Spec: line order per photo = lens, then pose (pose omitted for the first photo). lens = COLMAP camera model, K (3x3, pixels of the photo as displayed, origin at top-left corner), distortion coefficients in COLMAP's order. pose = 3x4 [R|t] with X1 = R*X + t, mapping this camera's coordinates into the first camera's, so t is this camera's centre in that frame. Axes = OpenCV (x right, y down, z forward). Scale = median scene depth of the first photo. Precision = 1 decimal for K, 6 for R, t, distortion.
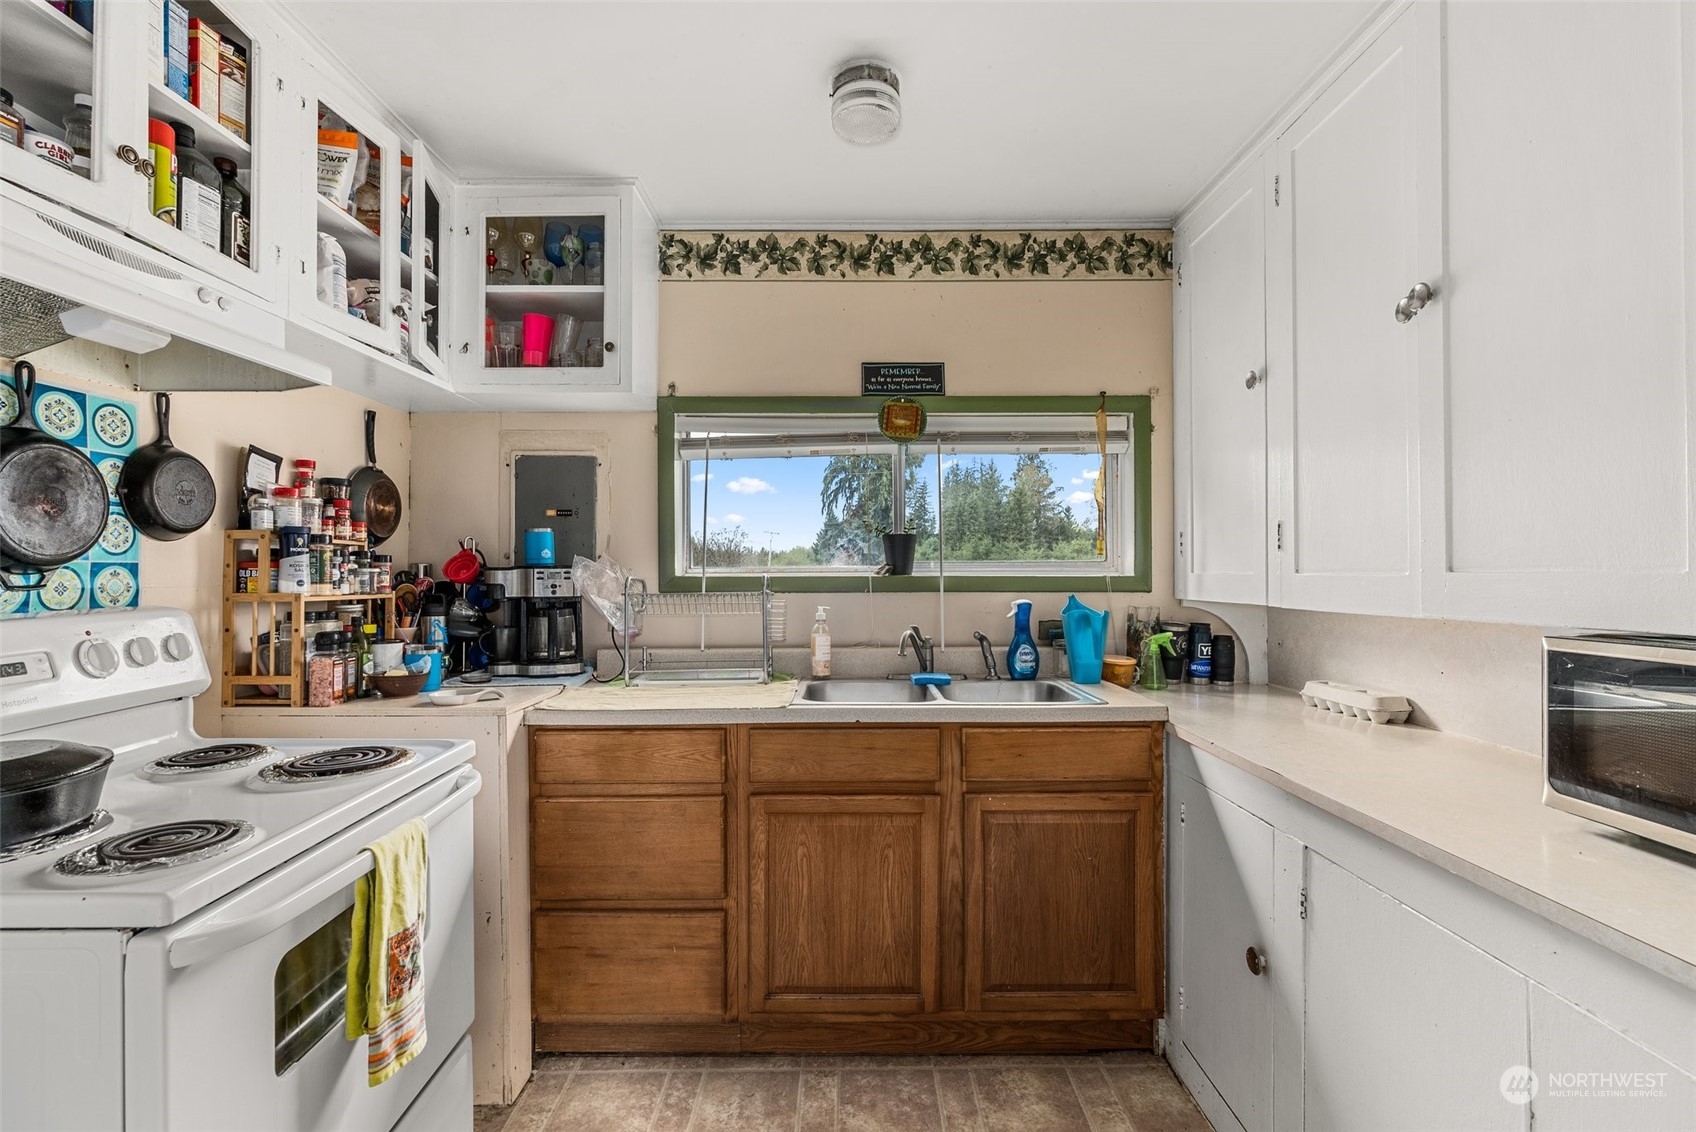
lens RADIAL K [[769.3, 0, 848.2], [0, 769.3, 562.7], [0, 0, 1]] dist [-0.008691, 0.001337]
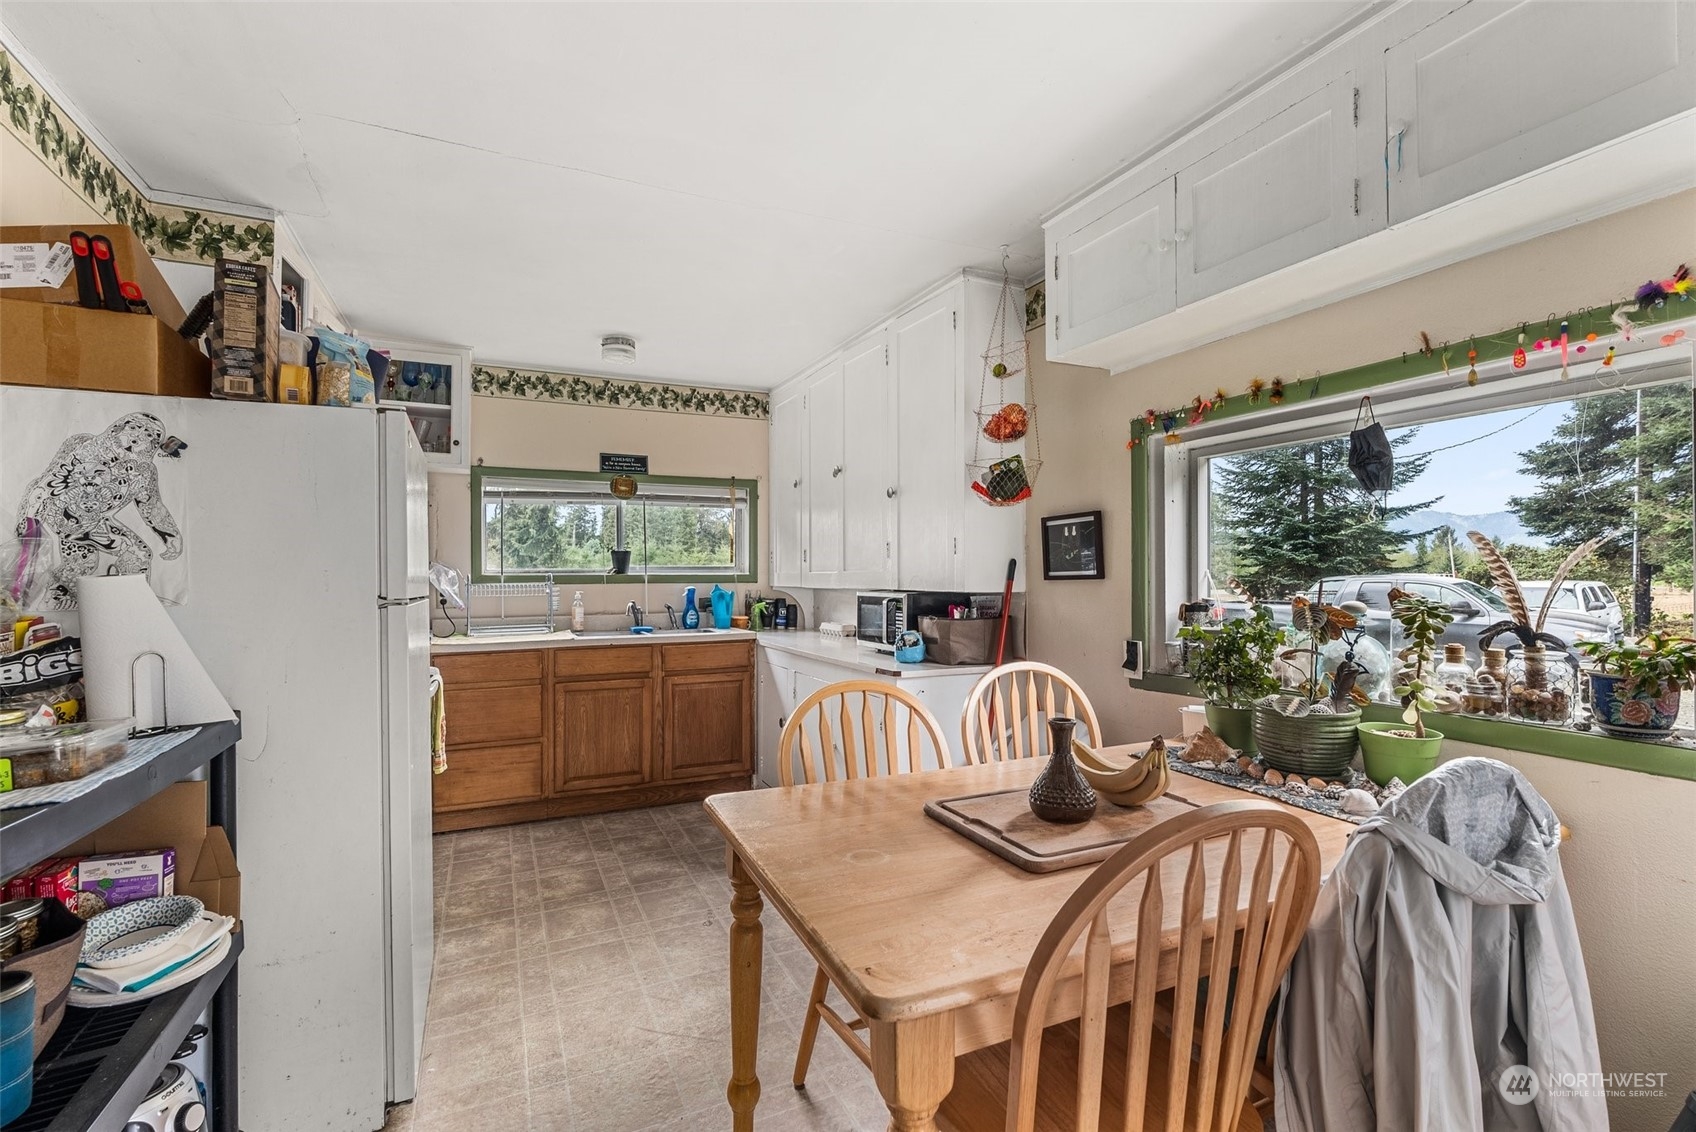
lens RADIAL K [[769.3, 0, 848.1], [0, 769.3, 568.5], [0, 0, 1]] dist [-0.008691, 0.001337]
pose [[0.908778, 0.001650, 0.417276, -0.226070], [-0.003287, 0.999989, 0.003205, -0.004345], [-0.417266, -0.004284, 0.908774, -0.945150]]
